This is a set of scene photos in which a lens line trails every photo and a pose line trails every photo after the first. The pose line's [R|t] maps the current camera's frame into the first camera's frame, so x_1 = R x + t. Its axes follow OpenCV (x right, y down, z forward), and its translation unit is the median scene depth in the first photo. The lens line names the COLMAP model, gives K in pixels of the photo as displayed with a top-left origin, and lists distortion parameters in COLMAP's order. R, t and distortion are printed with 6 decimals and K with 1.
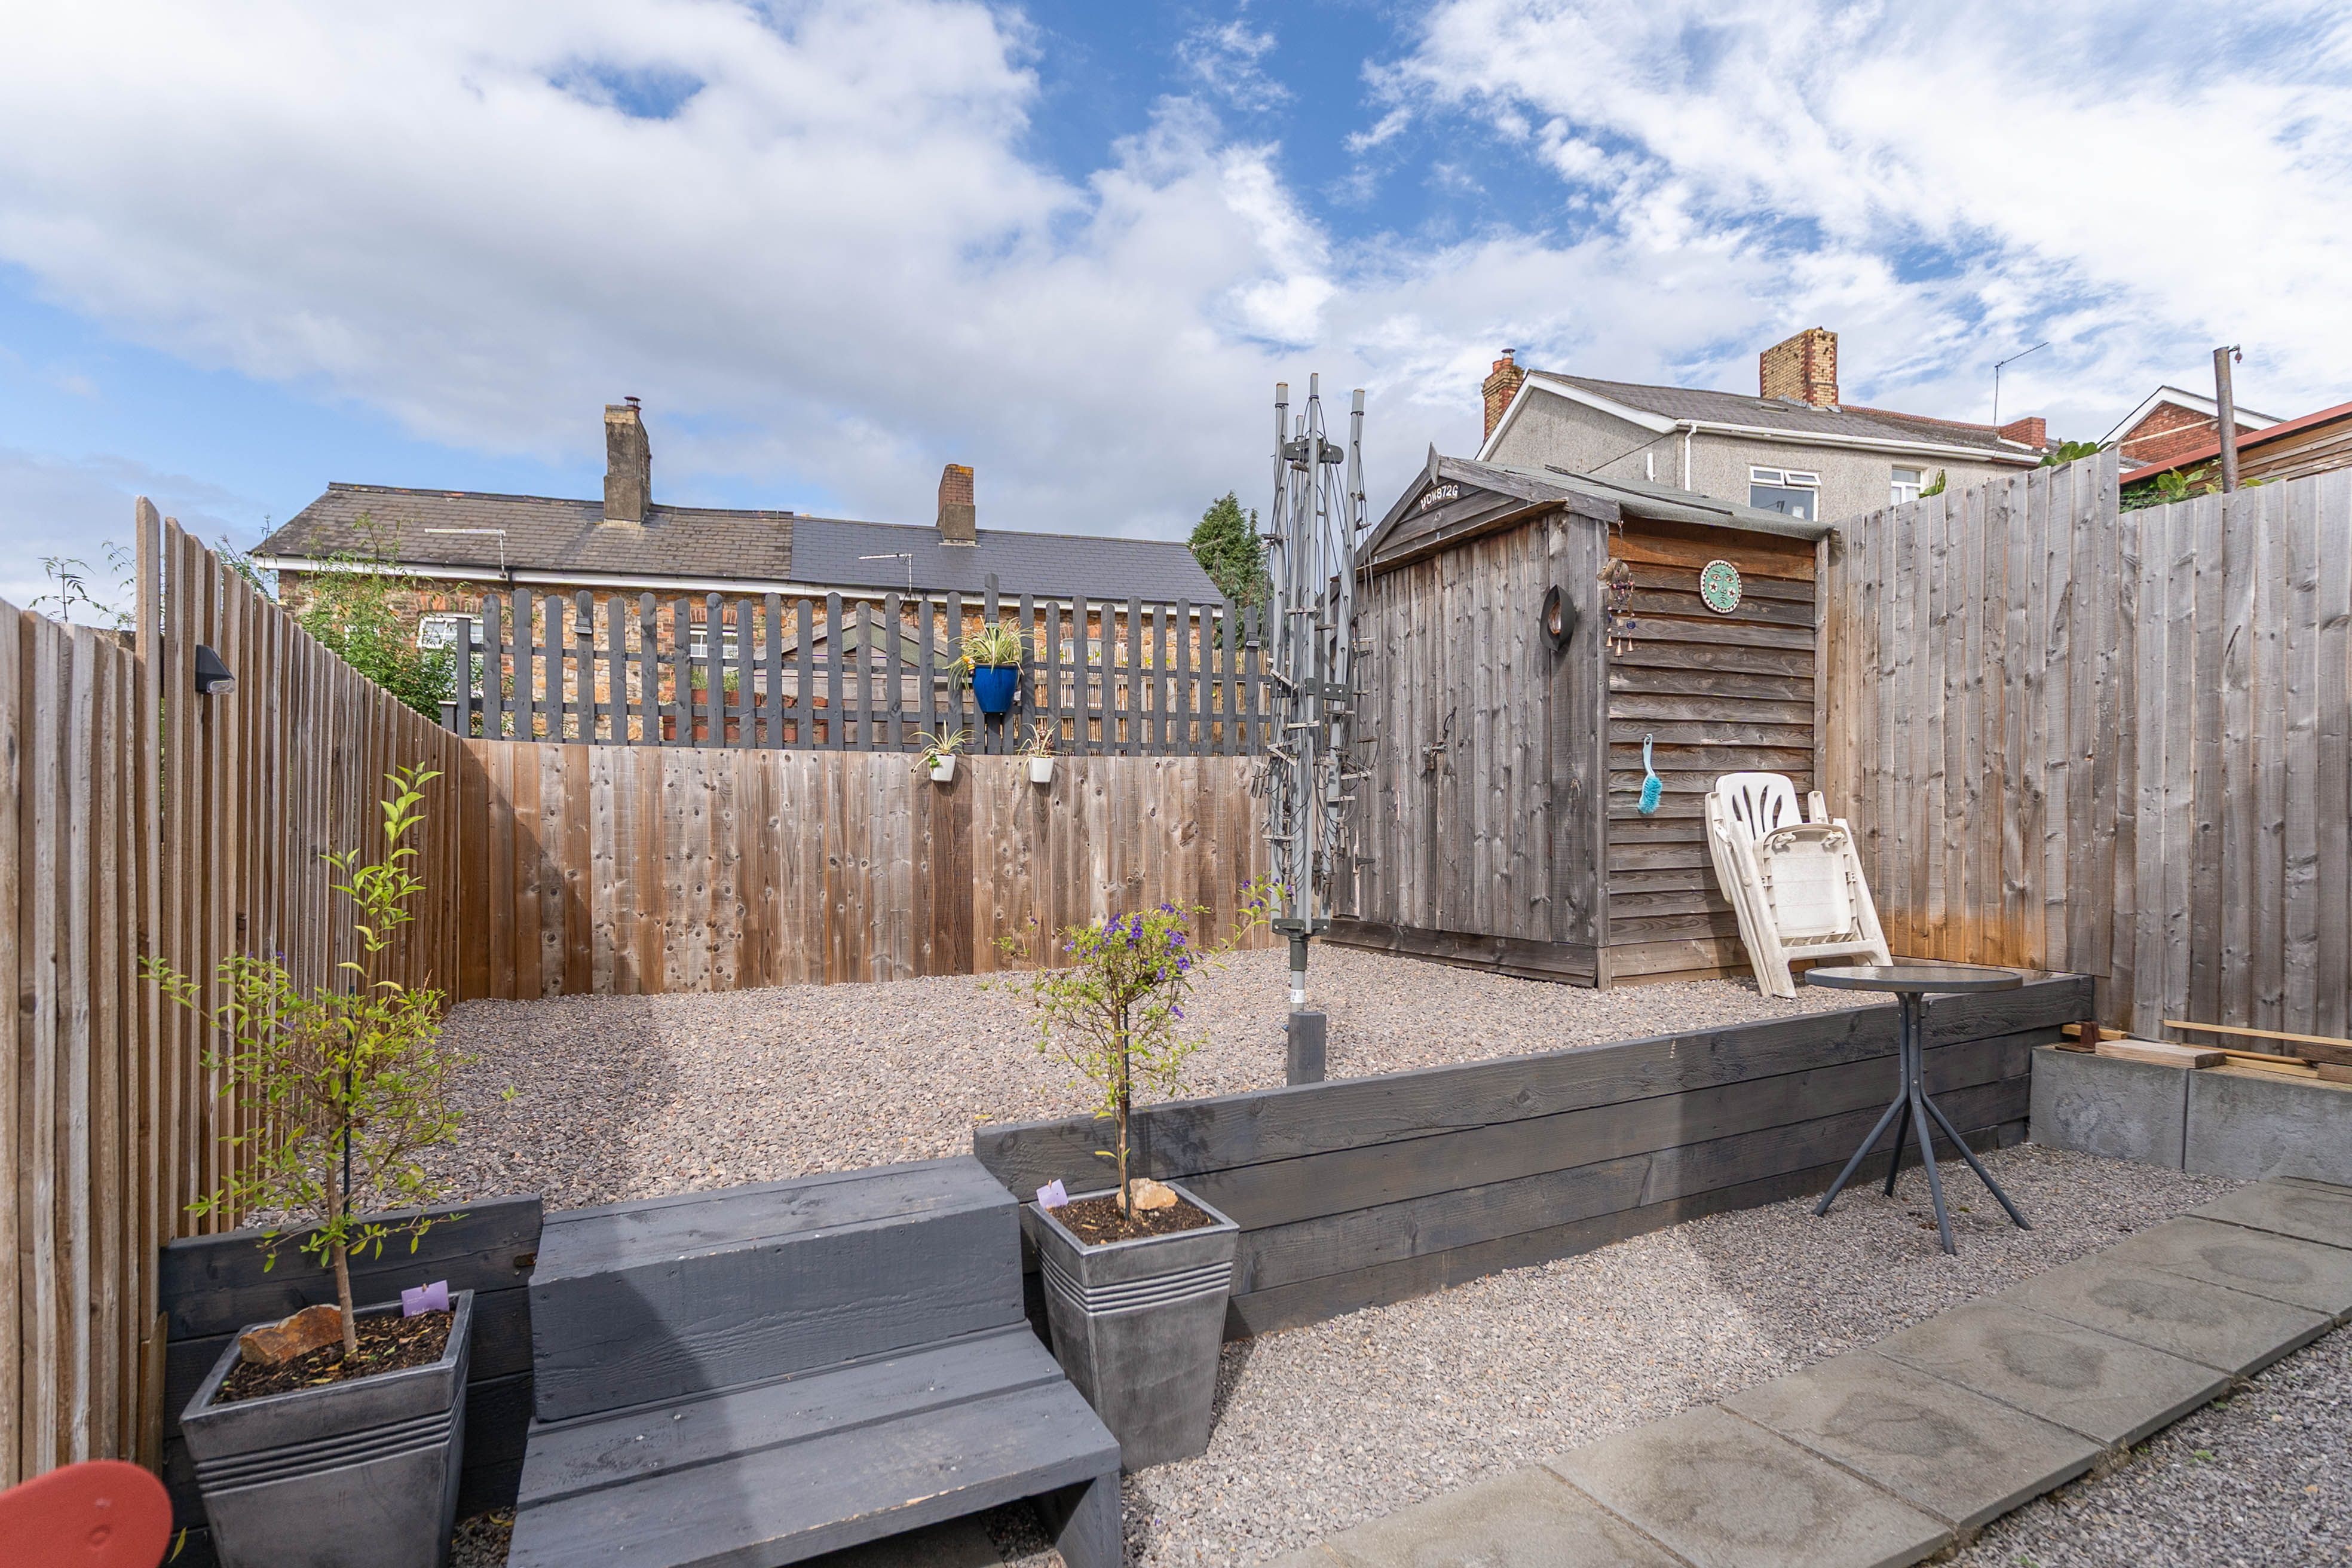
lens RADIAL K [[1154.4, 0, 1167.9], [0, 1154.4, 822.7], [0, 0, 1]] dist [0.003349, 0.000478]
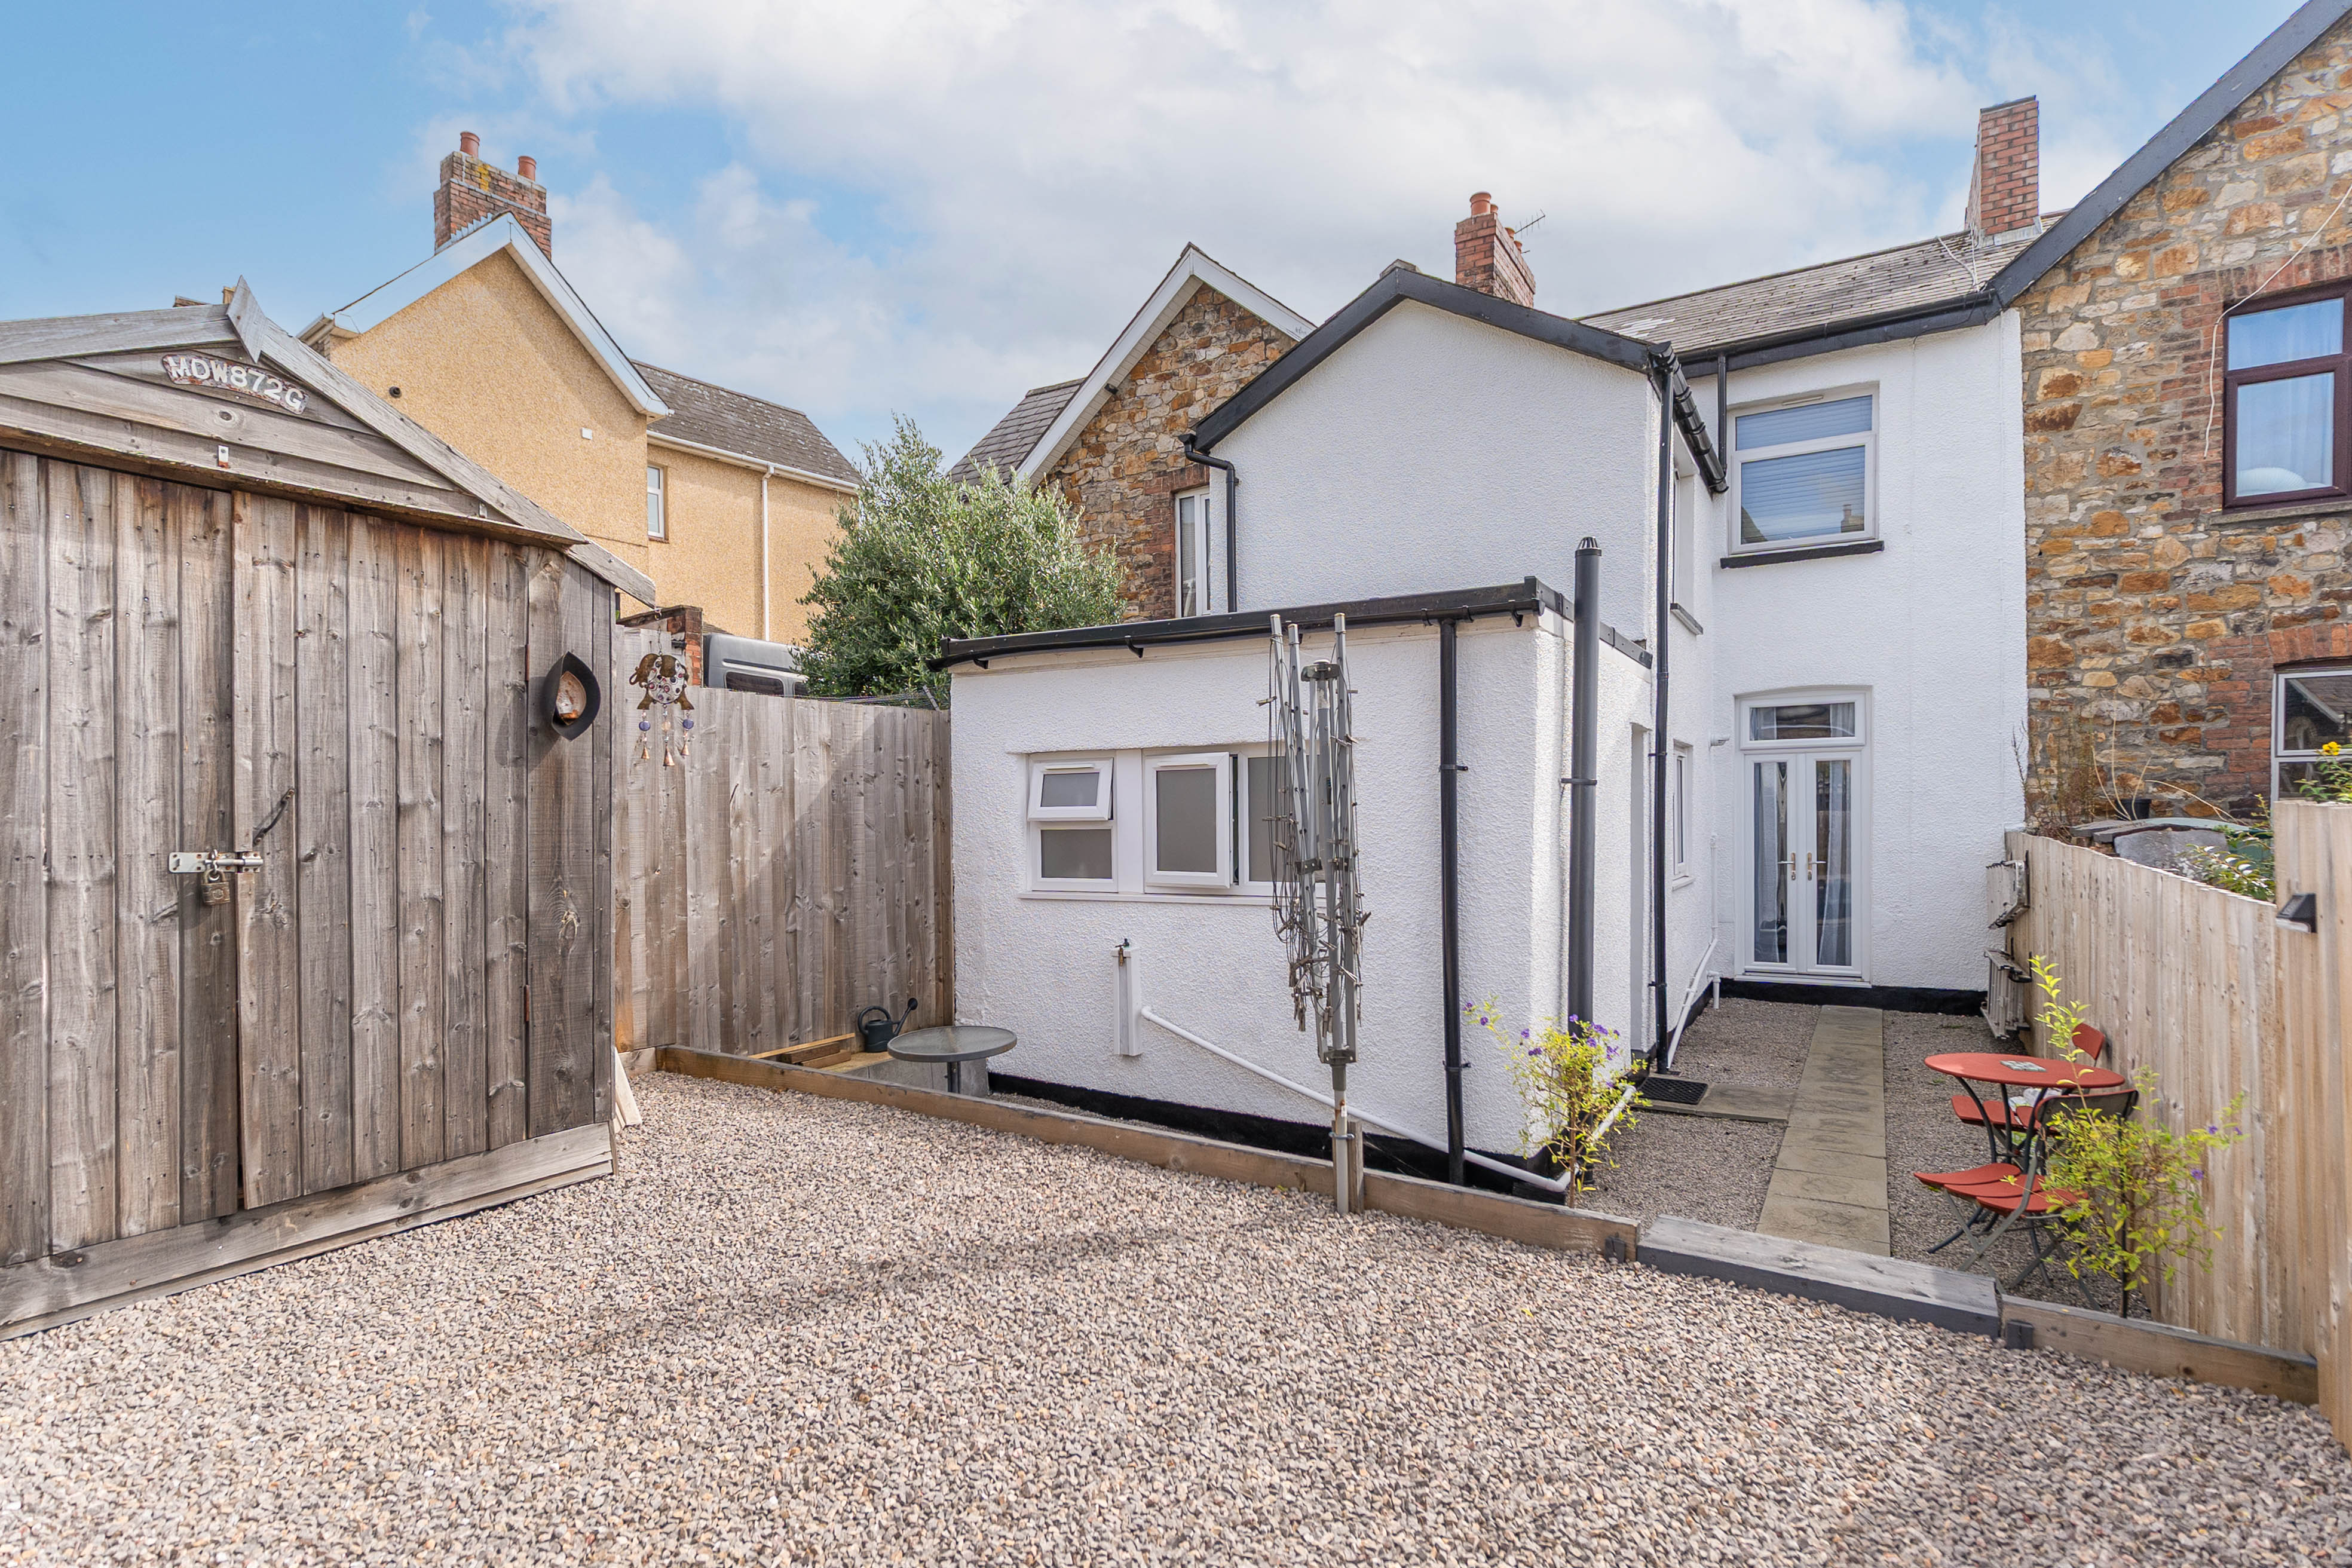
lens RADIAL K [[1132.7, 0, 1171.4], [0, 1132.7, 827.9], [0, 0, 1]] dist [0.001310, 0.000317]
pose [[-0.515736, 0.003908, 0.856738, -0.406762], [0.002986, 0.999992, -0.002764, -0.074208], [-0.856742, 0.001133, -0.515744, 0.863644]]
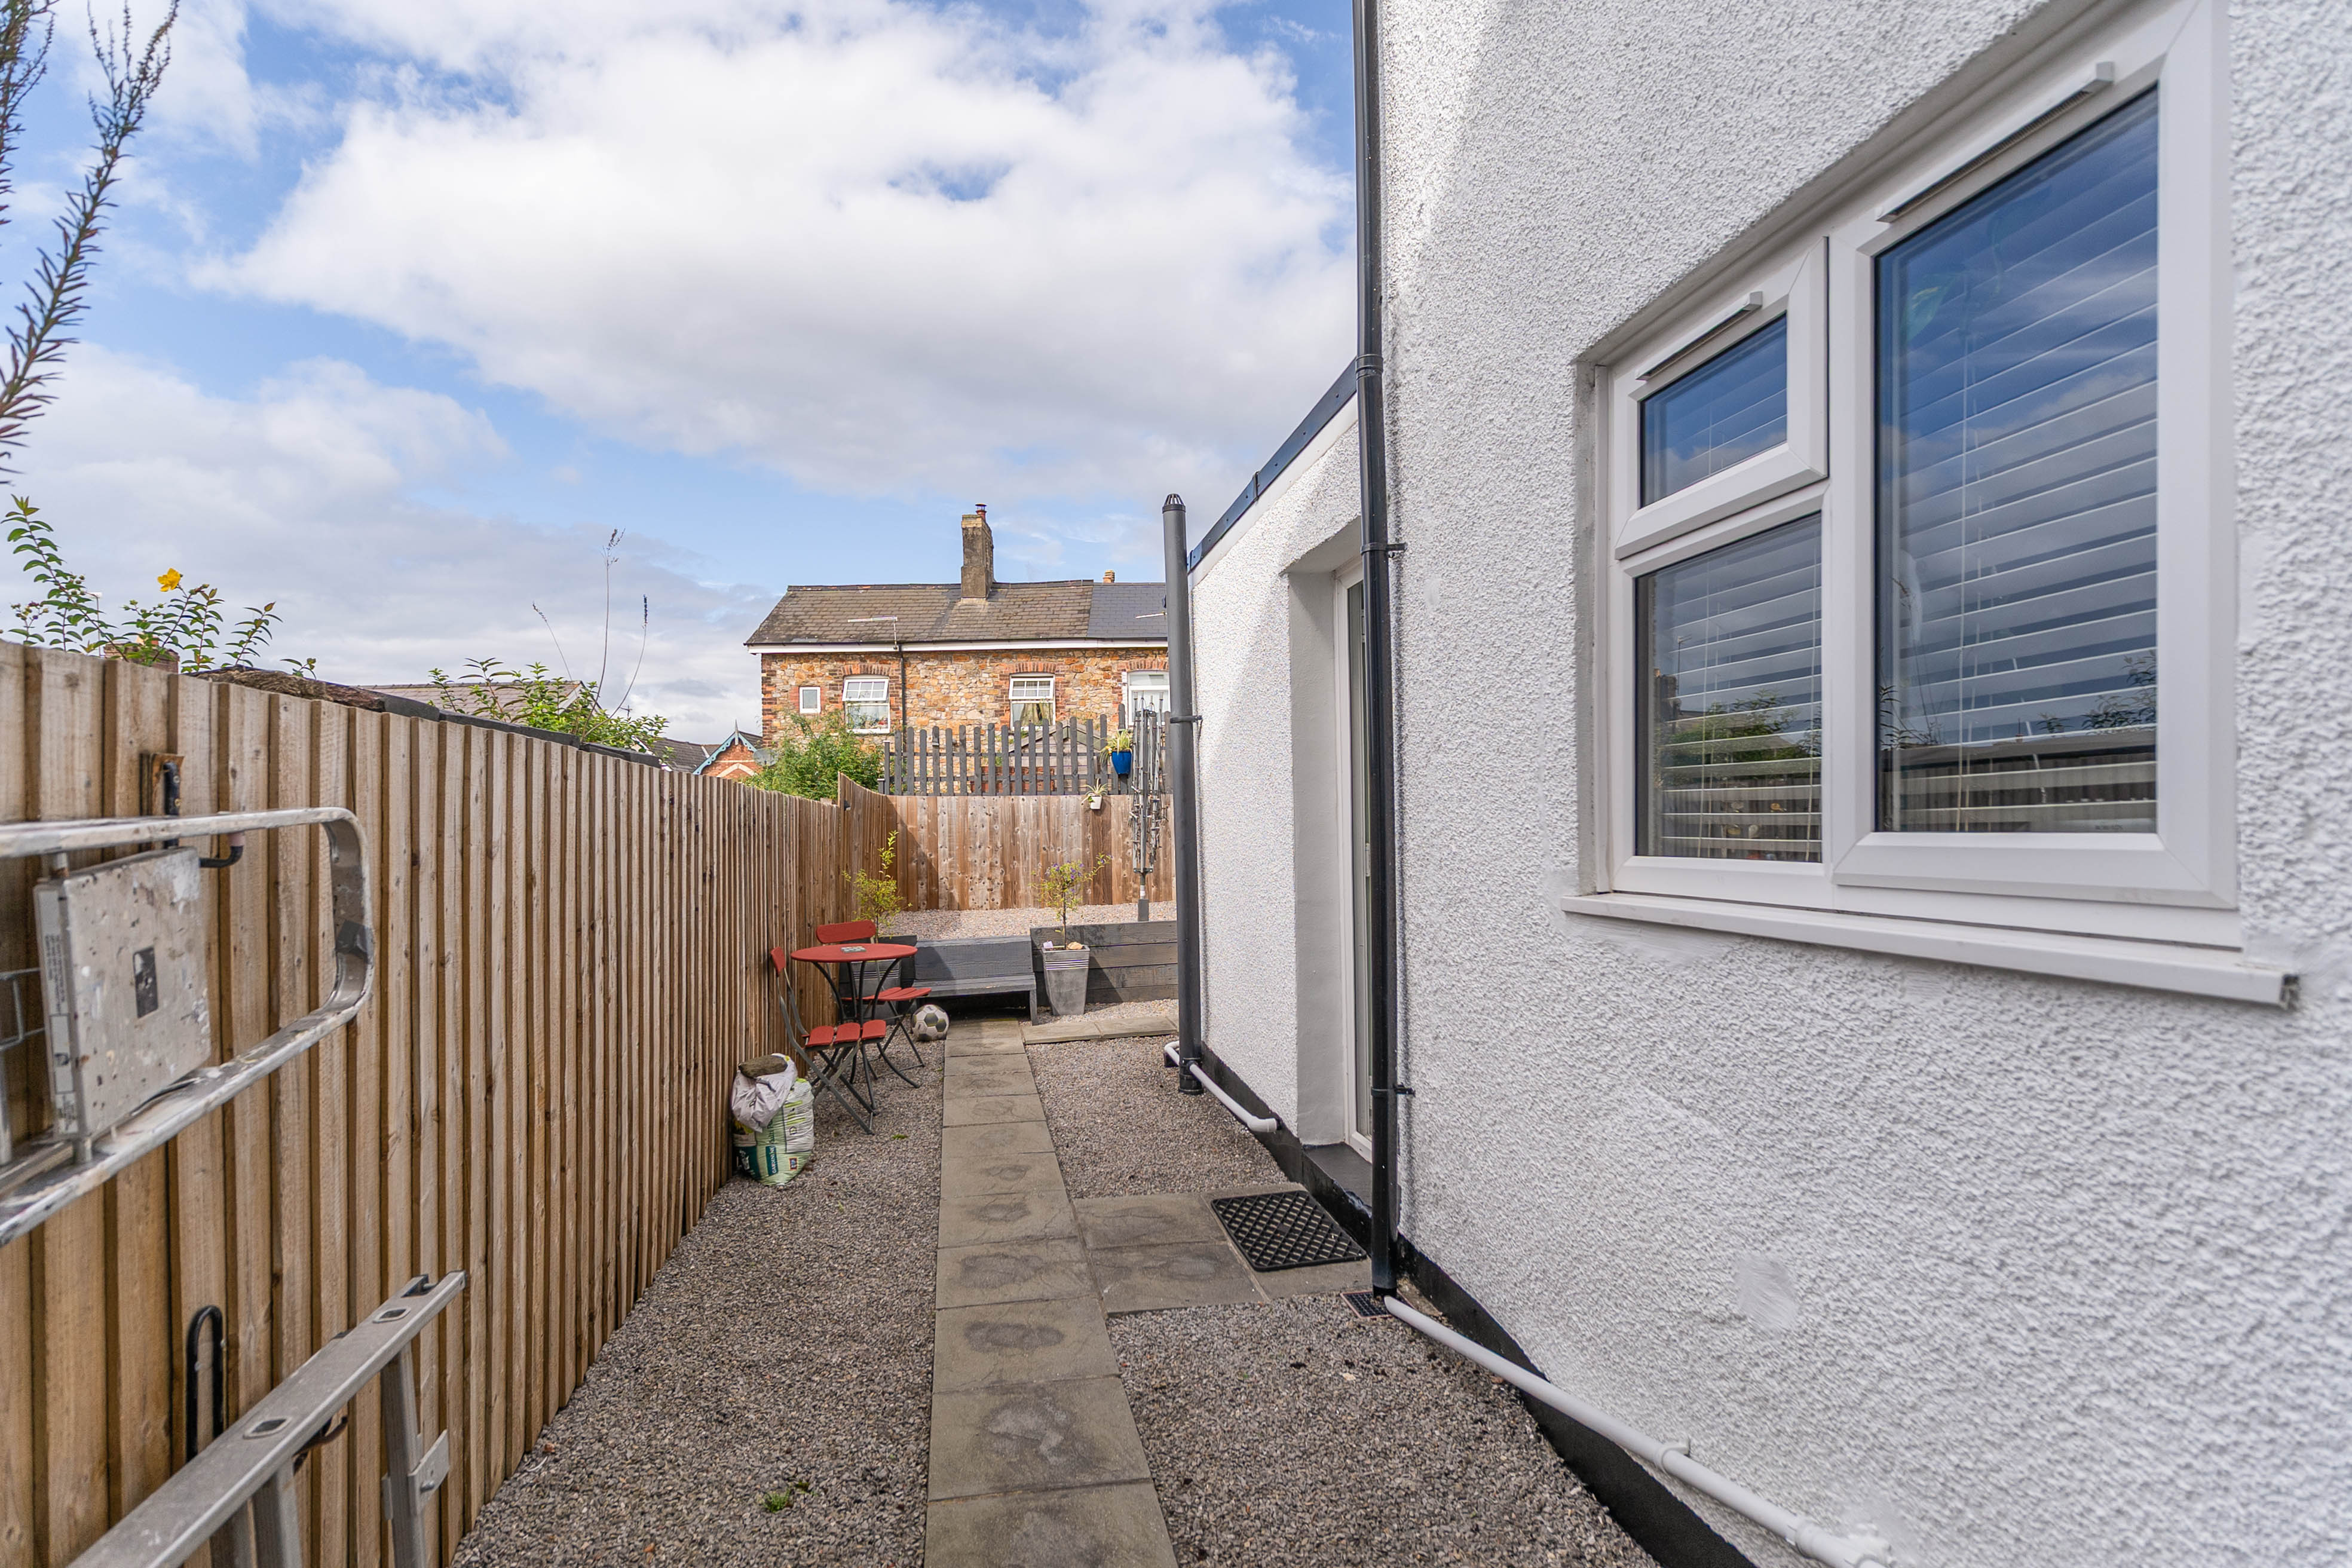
lens RADIAL K [[1136.8, 0, 1184.7], [0, 1136.8, 738.1], [0, 0, 1]] dist [0.001786, -0.000207]
pose [[0.963969, -0.029402, -0.264384, 0.517804], [0.013180, 0.997931, -0.062926, -0.034205], [0.265687, 0.057175, 0.962363, -0.945374]]
